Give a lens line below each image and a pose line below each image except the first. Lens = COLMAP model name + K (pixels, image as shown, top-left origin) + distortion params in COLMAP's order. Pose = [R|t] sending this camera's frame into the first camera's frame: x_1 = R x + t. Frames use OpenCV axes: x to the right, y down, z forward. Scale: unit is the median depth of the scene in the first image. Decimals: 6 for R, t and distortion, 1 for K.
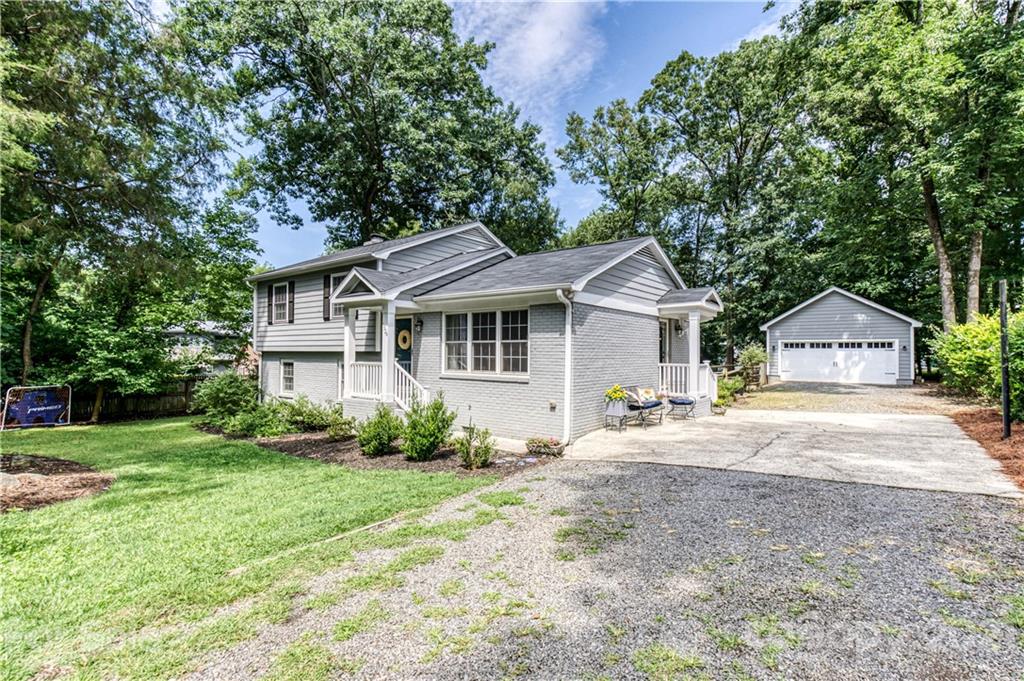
lens RADIAL K [[443.5, 0, 510.6], [0, 443.5, 351.0], [0, 0, 1]] dist [0.000408, 0.000156]
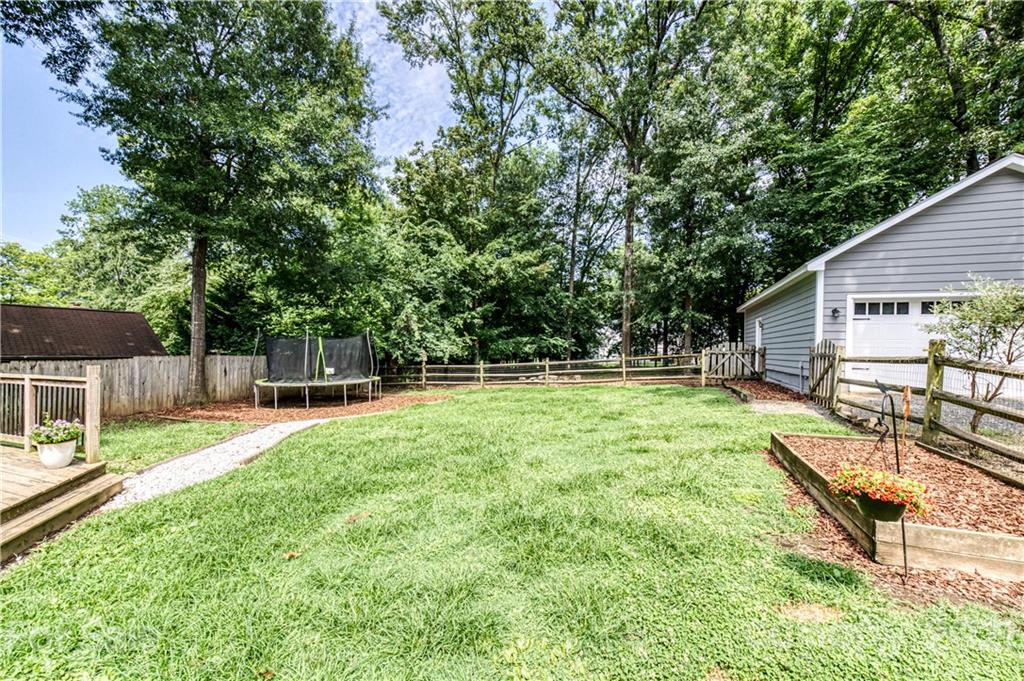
lens RADIAL K [[414.8, 0, 515.9], [0, 414.8, 354.5], [0, 0, 1]] dist [-0.000071, -0.000059]
pose [[0.942750, 0.010575, 0.333334, 0.222057], [-0.017790, 0.999669, 0.018601, 0.039838], [-0.333027, -0.023466, 0.942625, 0.934797]]
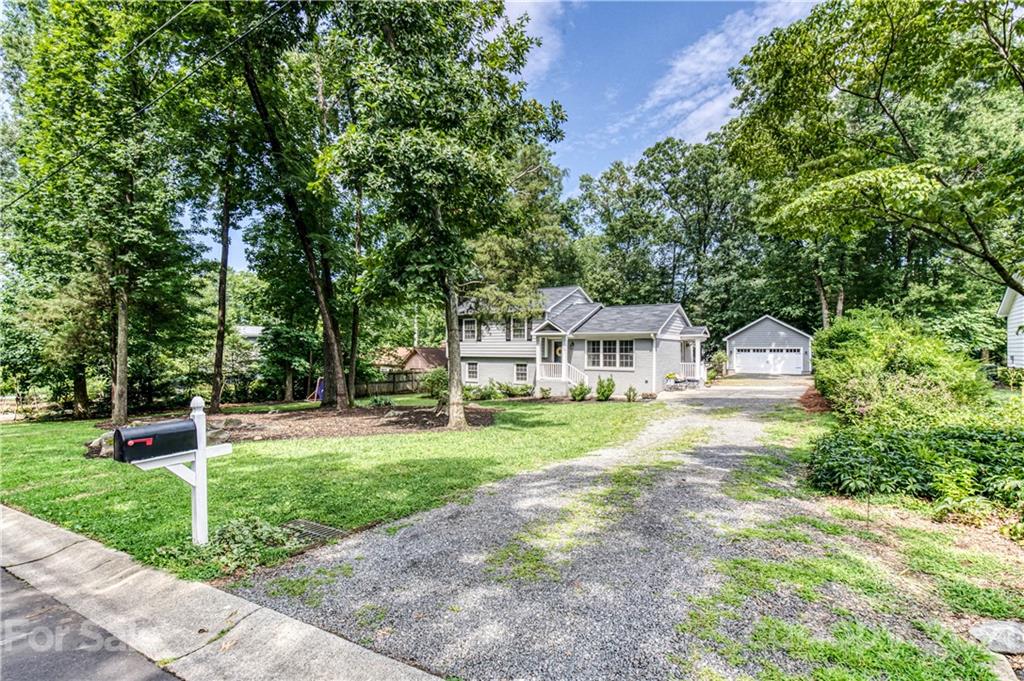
lens RADIAL K [[414.8, 0, 515.9], [0, 414.8, 354.5], [0, 0, 1]] dist [-0.000071, -0.000059]
pose [[0.997883, -0.002496, 0.064990, -0.346845], [0.001724, 0.999927, 0.011932, -0.021730], [-0.065015, -0.011795, 0.997815, -0.550238]]
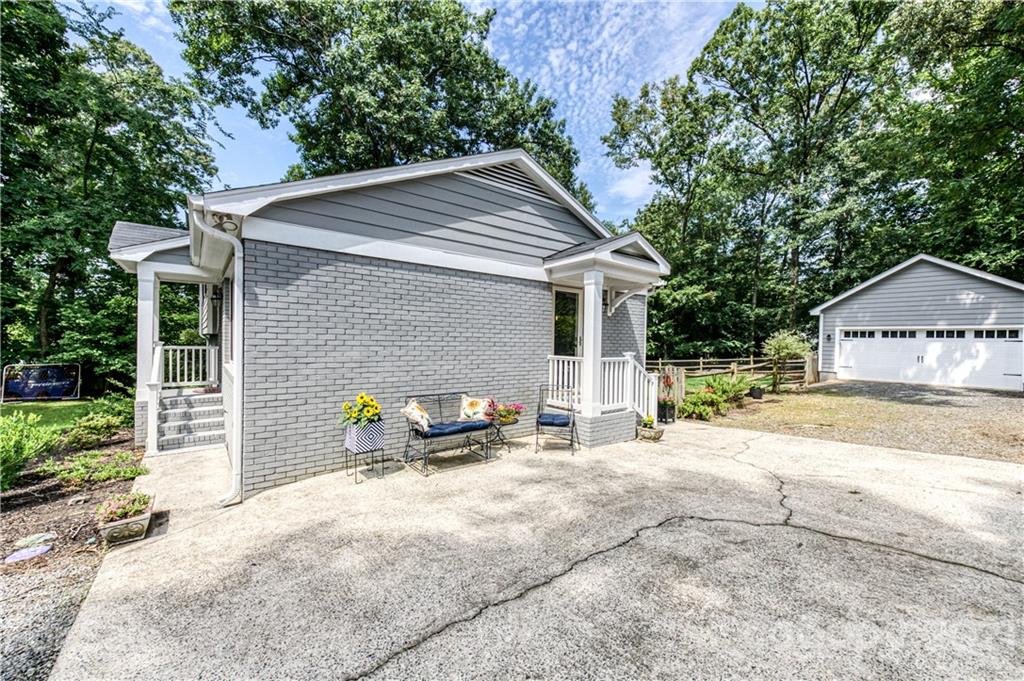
lens RADIAL K [[377.1, 0, 513.8], [0, 377.1, 350.0], [0, 0, 1]] dist [0.000537, -0.000050]
pose [[0.974875, 0.016463, -0.222143, 0.249772], [-0.010185, 0.999517, 0.029376, 0.002928], [0.222519, -0.026376, 0.974572, 0.278990]]
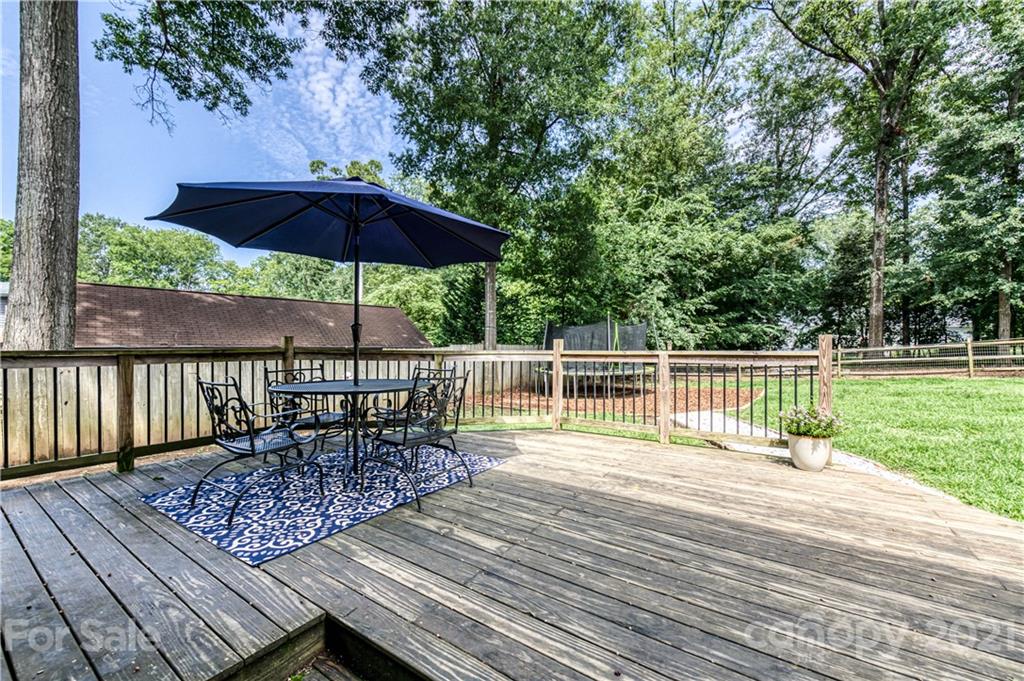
lens RADIAL K [[414.8, 0, 515.9], [0, 414.8, 354.5], [0, 0, 1]] dist [-0.000071, -0.000059]
pose [[0.995642, 0.001945, 0.093238, -0.104417], [-0.004954, 0.999474, 0.032050, 0.060817], [-0.093127, -0.032373, 0.995128, 1.079406]]
